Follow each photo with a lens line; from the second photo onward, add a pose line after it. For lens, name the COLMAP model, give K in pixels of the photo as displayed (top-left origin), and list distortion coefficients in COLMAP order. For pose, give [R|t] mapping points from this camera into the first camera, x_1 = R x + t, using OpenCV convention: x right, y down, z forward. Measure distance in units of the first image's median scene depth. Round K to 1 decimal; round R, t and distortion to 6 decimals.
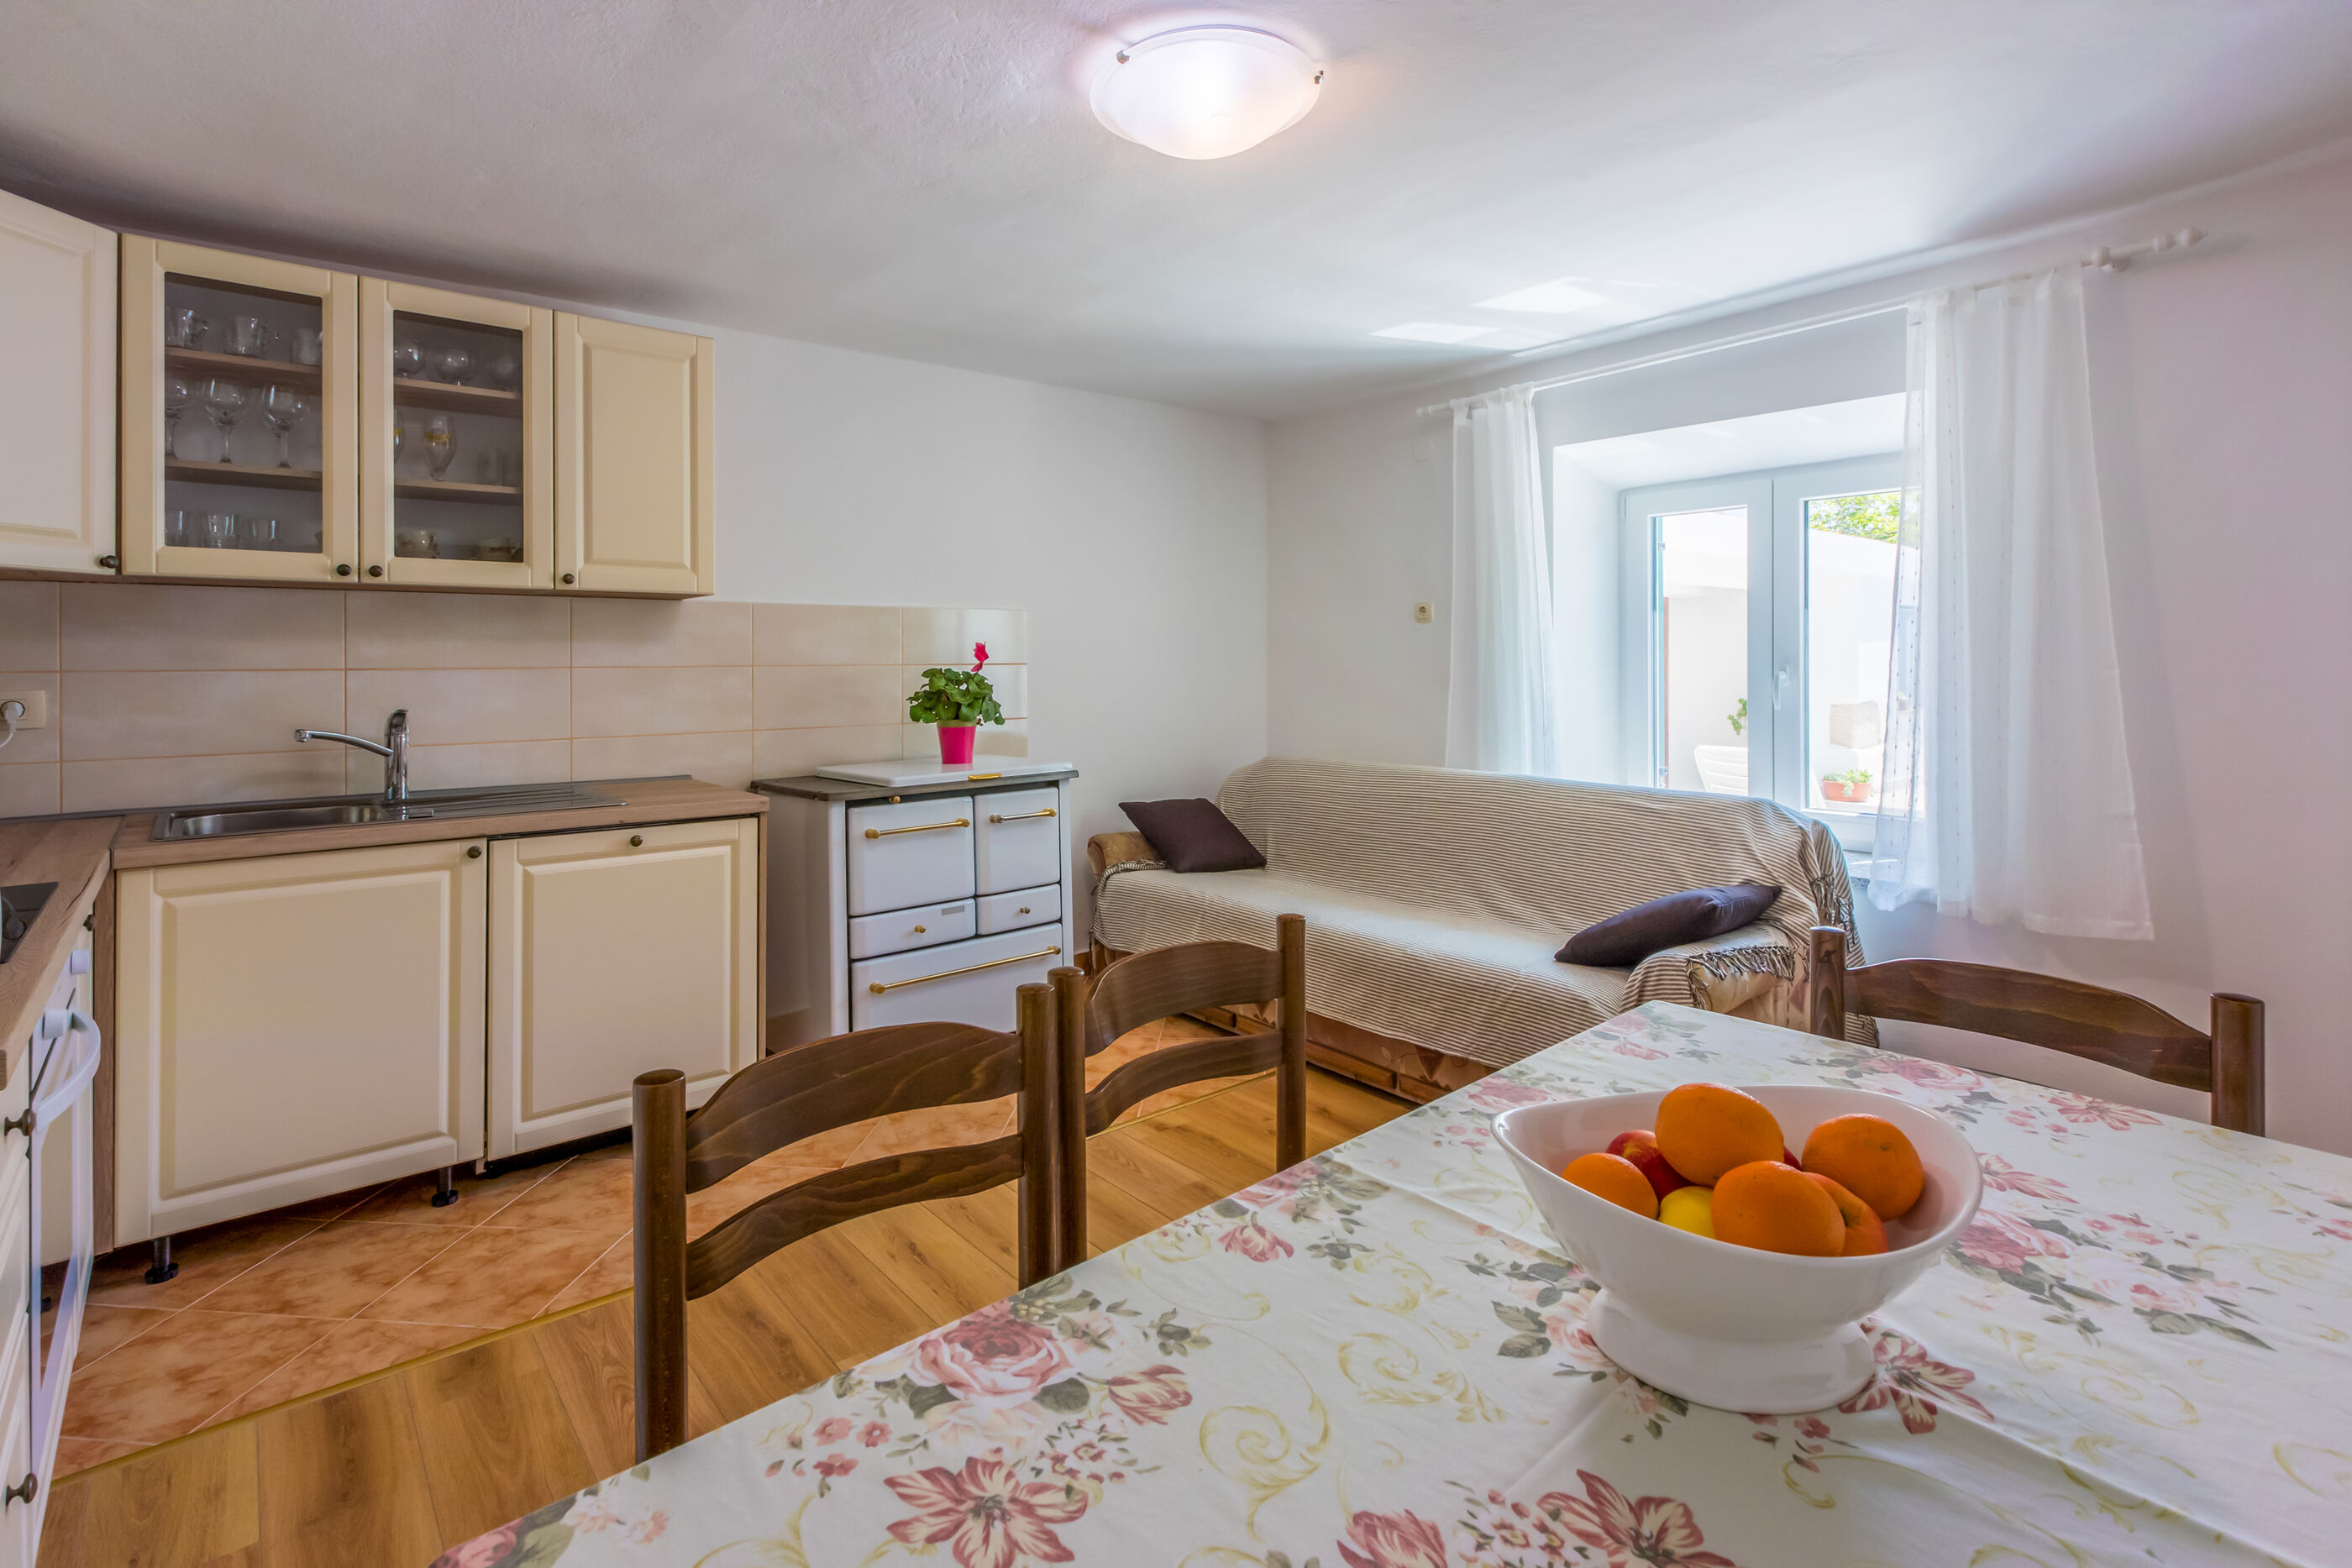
lens RADIAL K [[1137.1, 0, 1179.9], [0, 1137.1, 664.3], [0, 0, 1]] dist [0.003454, 0.000631]
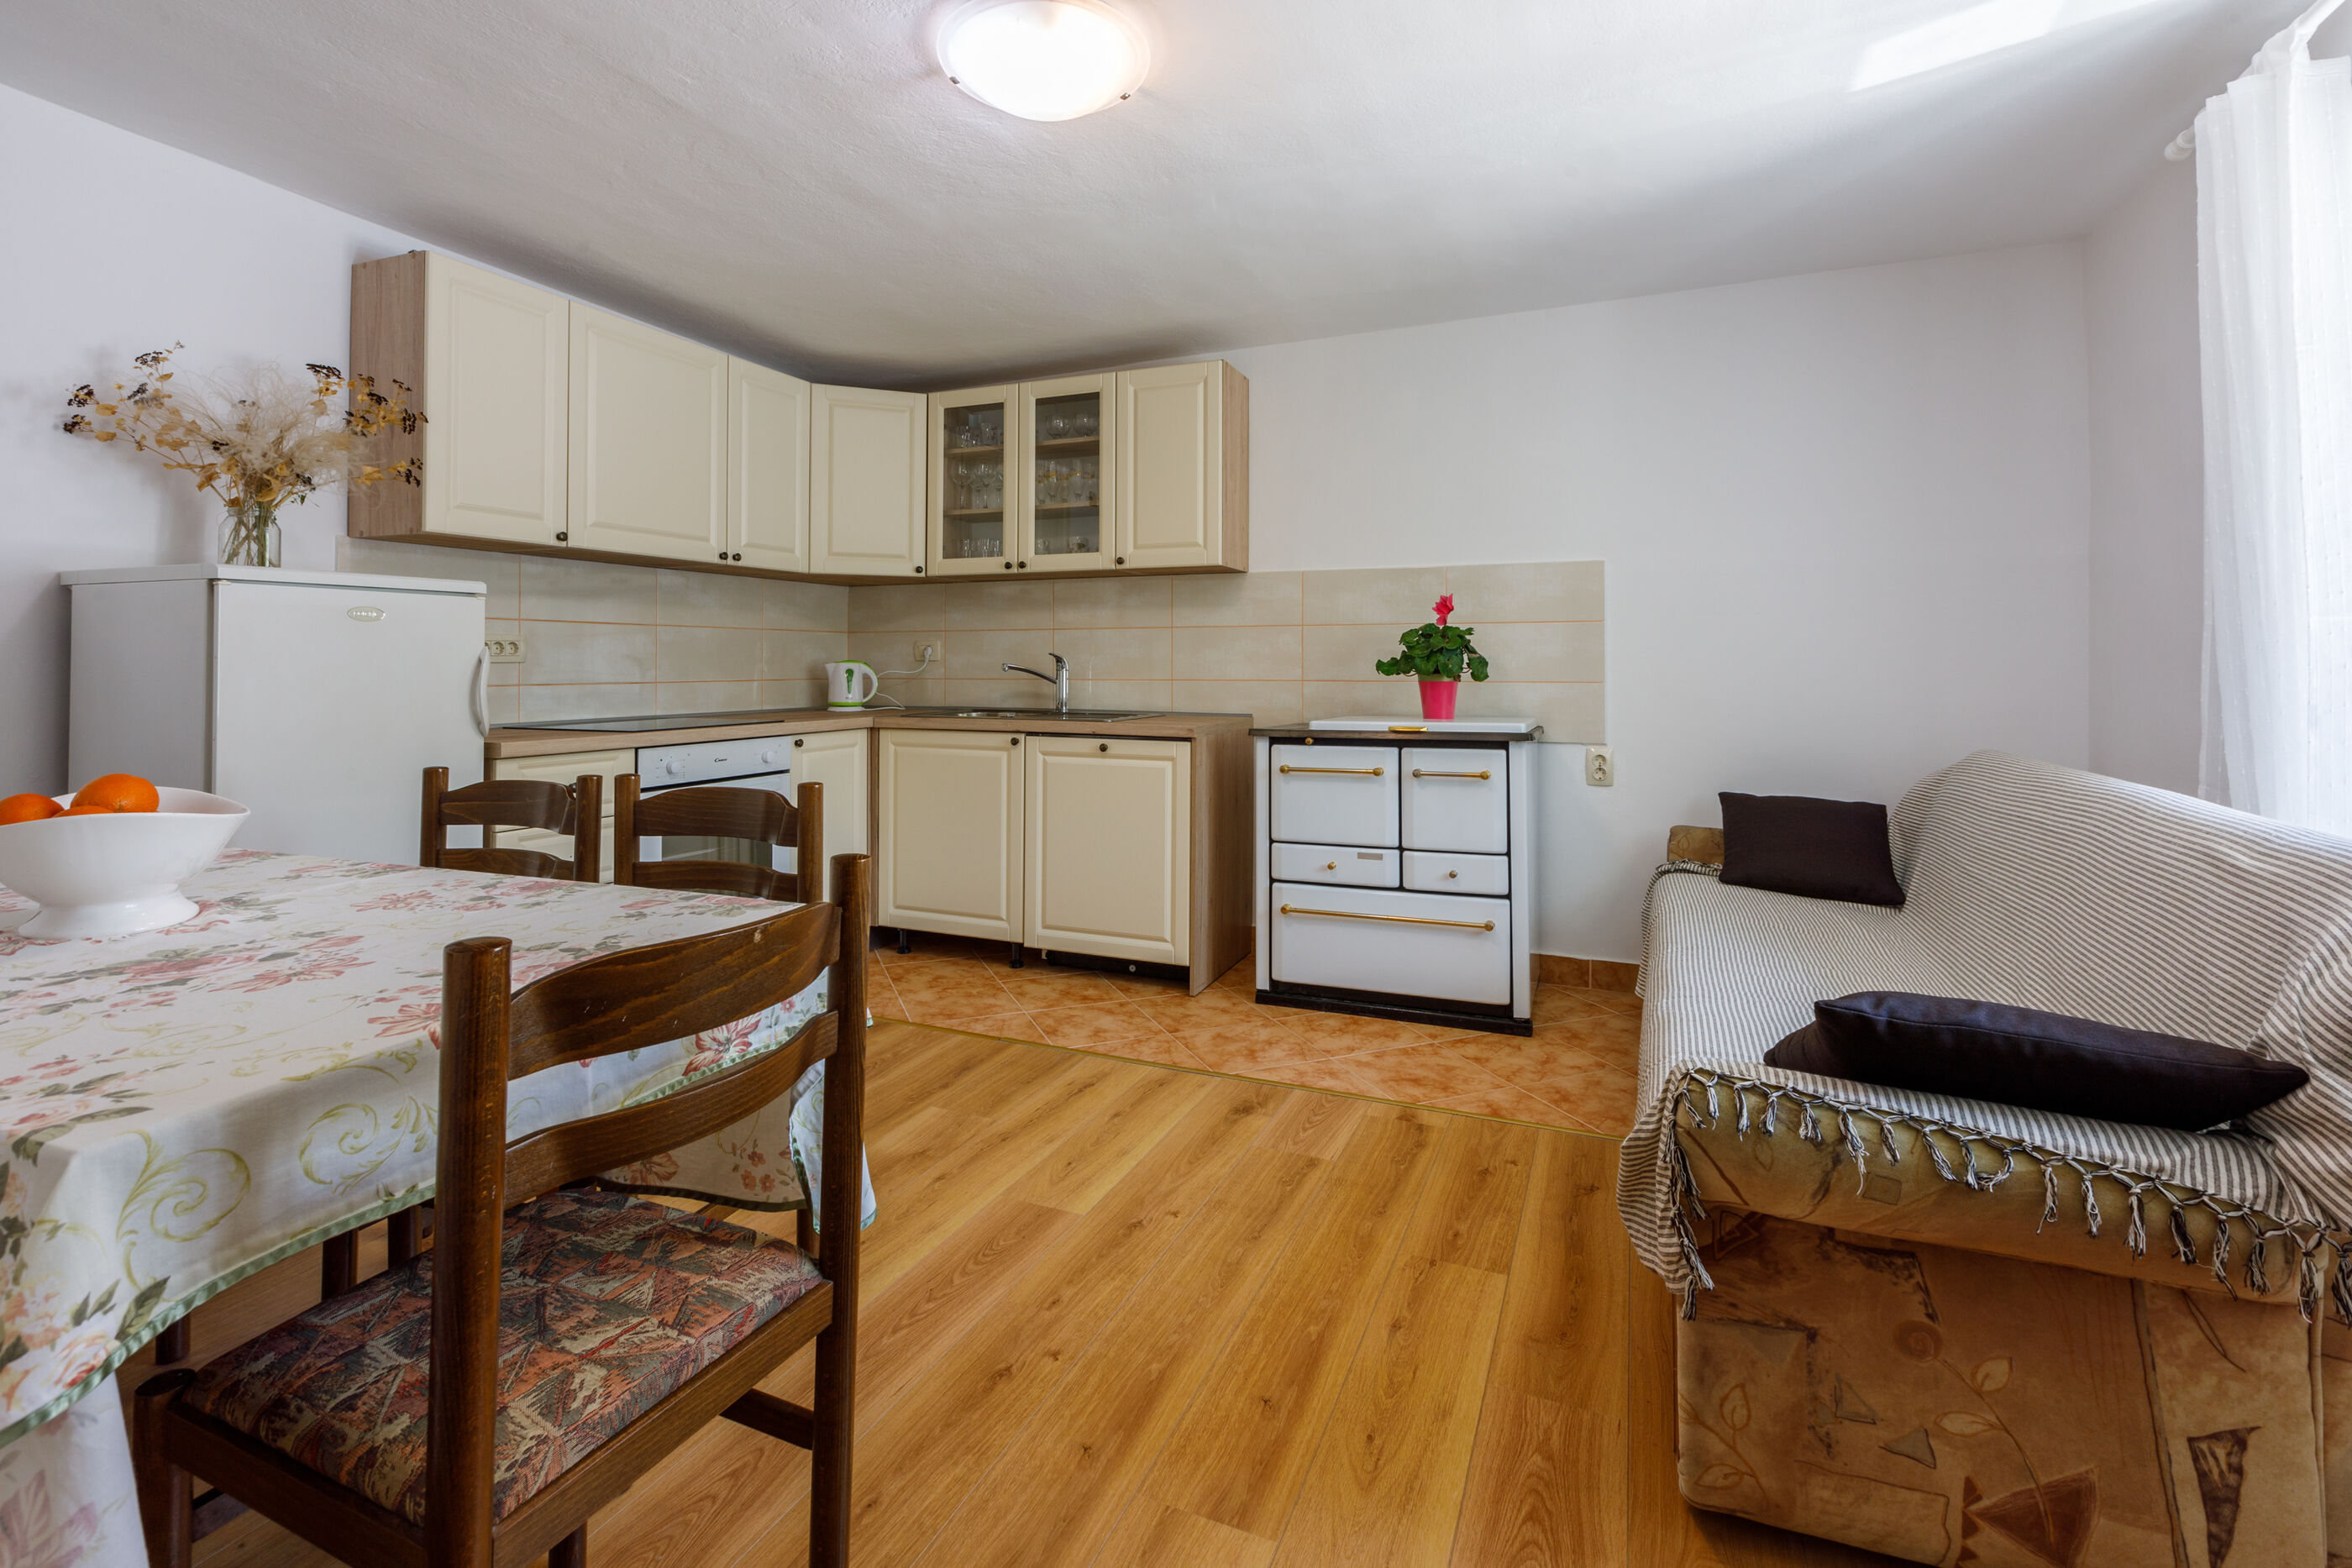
lens RADIAL K [[1120.9, 0, 1175.5], [0, 1120.9, 645.8], [0, 0, 1]] dist [-0.000976, 0.000007]
pose [[0.434847, -0.013353, -0.900405, 0.720176], [-0.005918, 0.999826, -0.017685, 0.052358], [0.900485, 0.013019, 0.434692, 0.458489]]
